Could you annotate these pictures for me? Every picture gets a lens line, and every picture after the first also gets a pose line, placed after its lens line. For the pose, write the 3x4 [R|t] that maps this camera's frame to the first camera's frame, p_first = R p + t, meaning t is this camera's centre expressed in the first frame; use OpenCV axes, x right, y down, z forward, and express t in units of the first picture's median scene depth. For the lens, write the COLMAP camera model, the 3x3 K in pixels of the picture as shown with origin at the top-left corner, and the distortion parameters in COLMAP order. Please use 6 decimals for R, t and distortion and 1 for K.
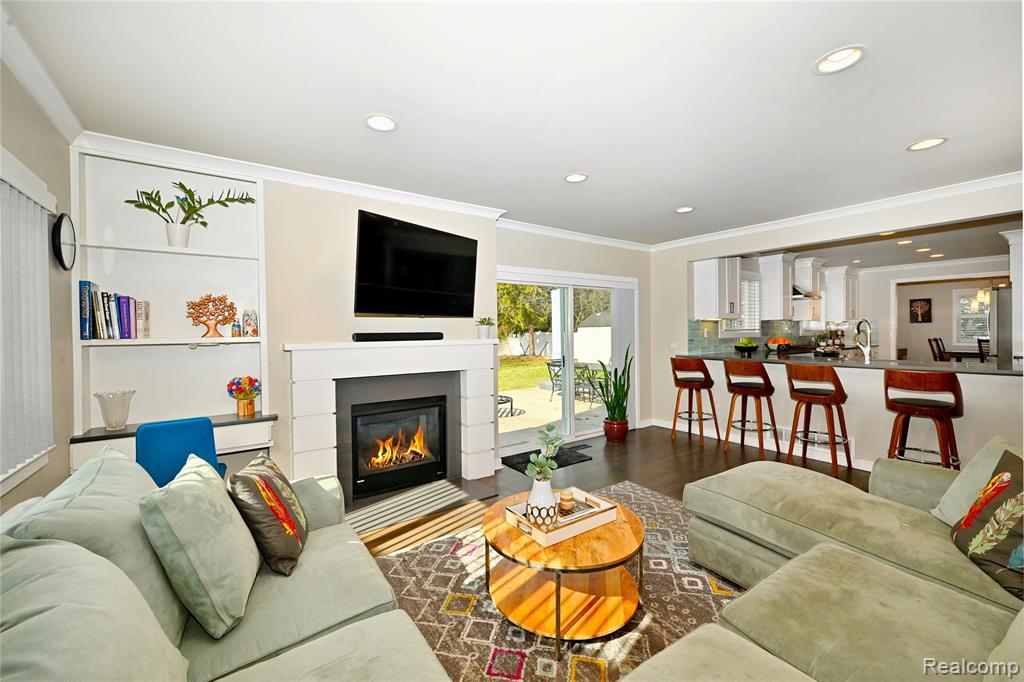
lens RADIAL K [[419.7, 0, 515.3], [0, 419.7, 337.5], [0, 0, 1]] dist [-0.000600, -0.000015]
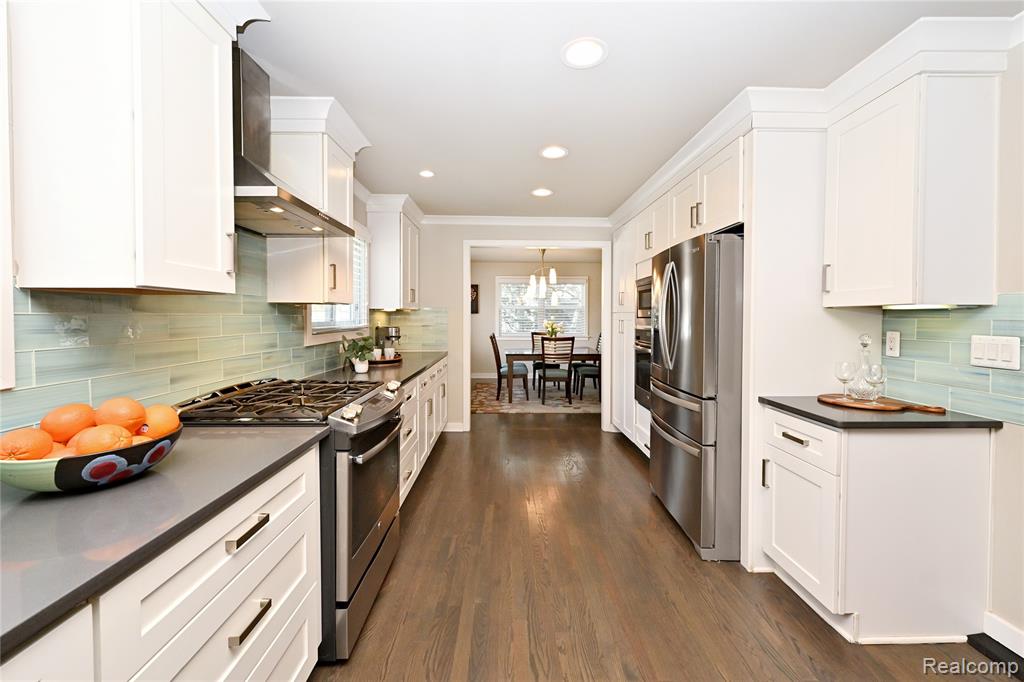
lens RADIAL K [[394.9, 0, 509.4], [0, 394.9, 329.0], [0, 0, 1]] dist [-0.002282, -0.000209]
pose [[0.569207, -0.014152, 0.822072, 0.754611], [0.001882, 0.999872, 0.015910, -0.034026], [-0.822192, -0.007509, 0.569161, 1.000870]]
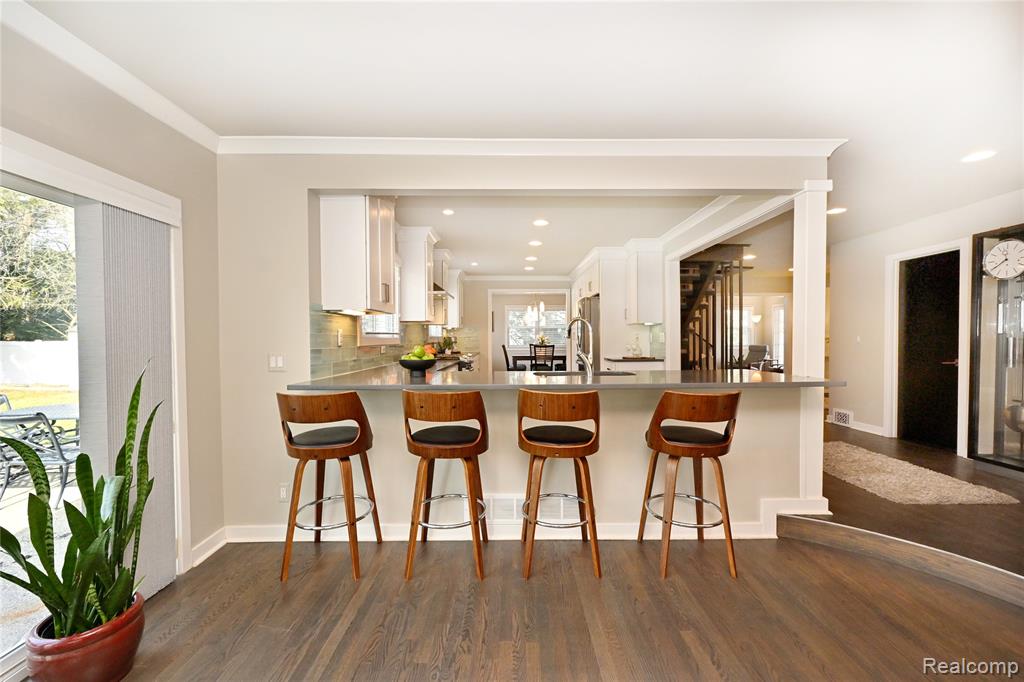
lens RADIAL K [[401.5, 0, 519.1], [0, 401.5, 344.8], [0, 0, 1]] dist [0.001059, 0.000092]
pose [[0.567107, -0.006718, 0.823617, 0.178117], [0.007009, 0.999970, 0.003331, -0.000998], [-0.823615, 0.003884, 0.567137, 0.579748]]
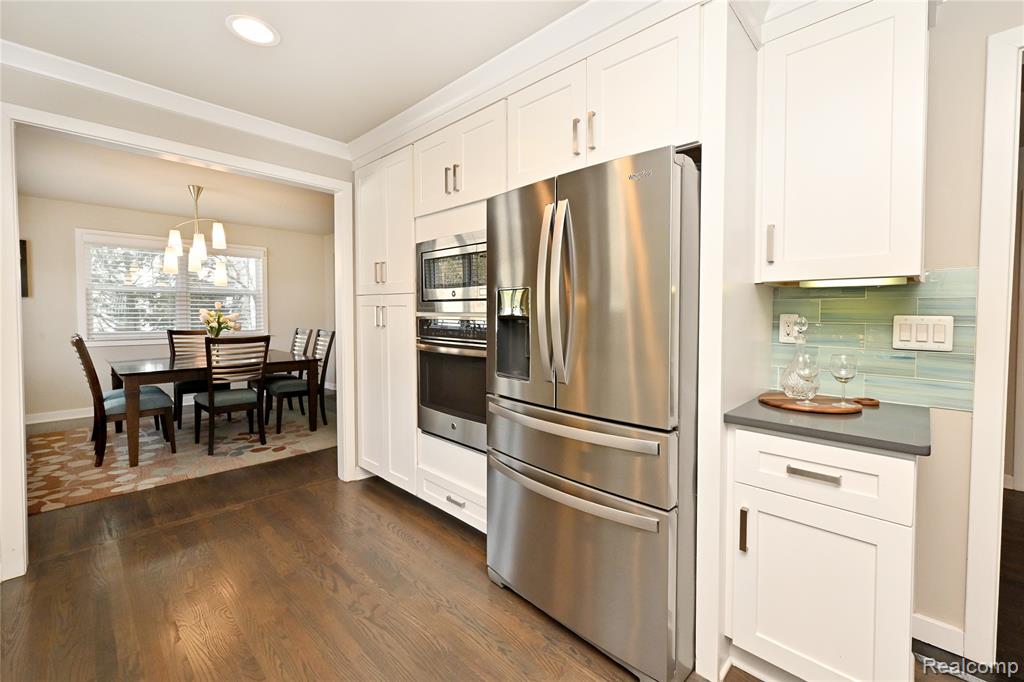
lens RADIAL K [[423.1, 0, 510.5], [0, 423.1, 324.3], [0, 0, 1]] dist [-0.001514, -0.000227]
pose [[-0.180460, -0.020668, 0.983365, 0.966746], [0.008151, 0.999713, 0.022507, -0.026394], [-0.983549, 0.012077, -0.180240, 1.201200]]
